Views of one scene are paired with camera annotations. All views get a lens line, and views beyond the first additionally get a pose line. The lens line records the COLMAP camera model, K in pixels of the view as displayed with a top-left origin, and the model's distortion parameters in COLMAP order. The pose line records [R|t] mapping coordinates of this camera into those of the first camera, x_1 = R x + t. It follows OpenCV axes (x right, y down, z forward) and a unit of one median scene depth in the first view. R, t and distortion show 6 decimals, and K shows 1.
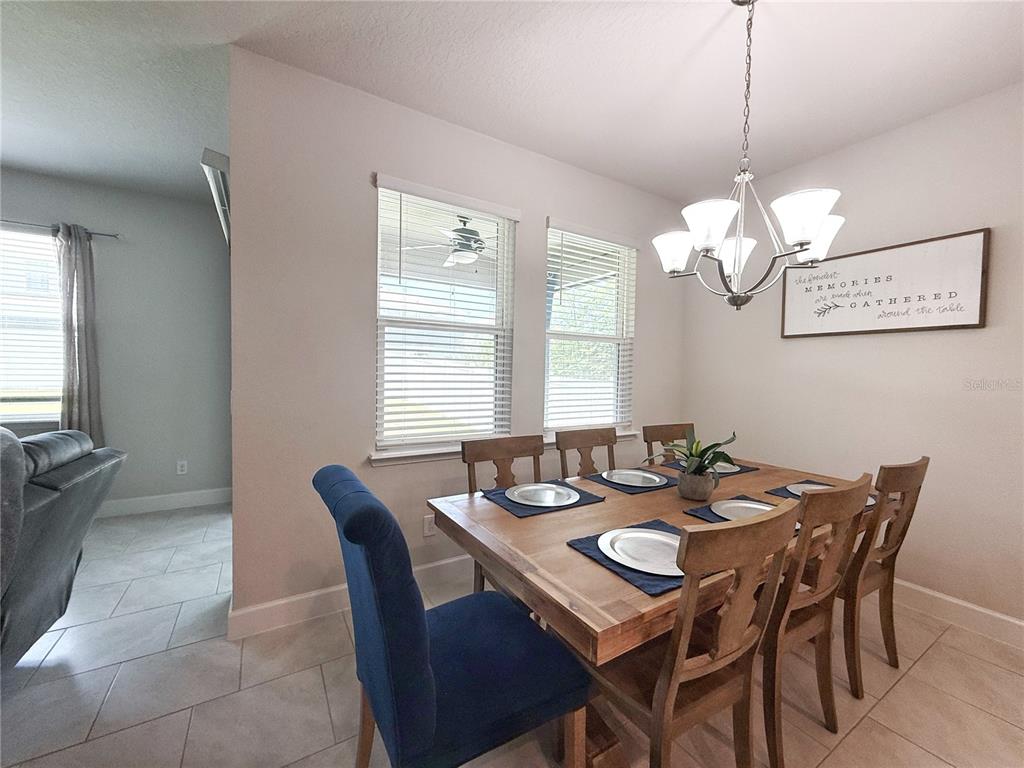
lens RADIAL K [[409.8, 0, 510.1], [0, 409.8, 386.2], [0, 0, 1]] dist [-0.000721, -0.000047]
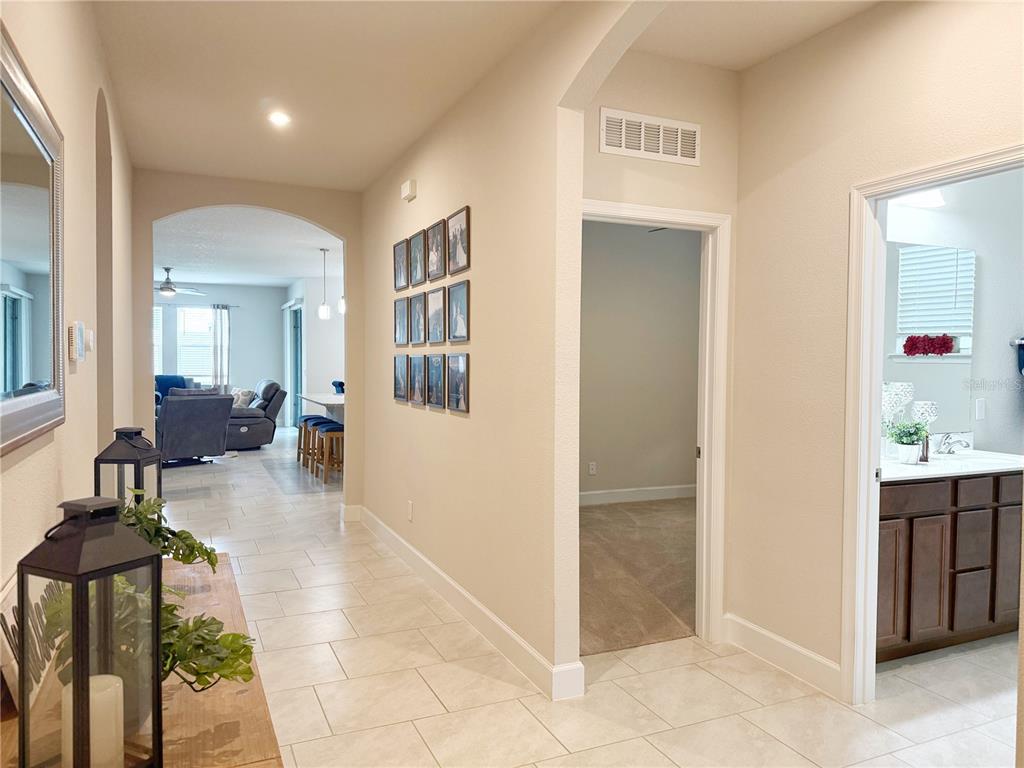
lens RADIAL K [[723.0, 0, 520.7], [0, 723.0, 384.1], [0, 0, 1]] dist [0.024606, -0.024544]
pose [[0.993666, -0.001966, -0.112354, 1.575206], [0.001148, 0.999972, -0.007347, 0.157550], [0.112365, 0.007171, 0.993641, -4.209880]]
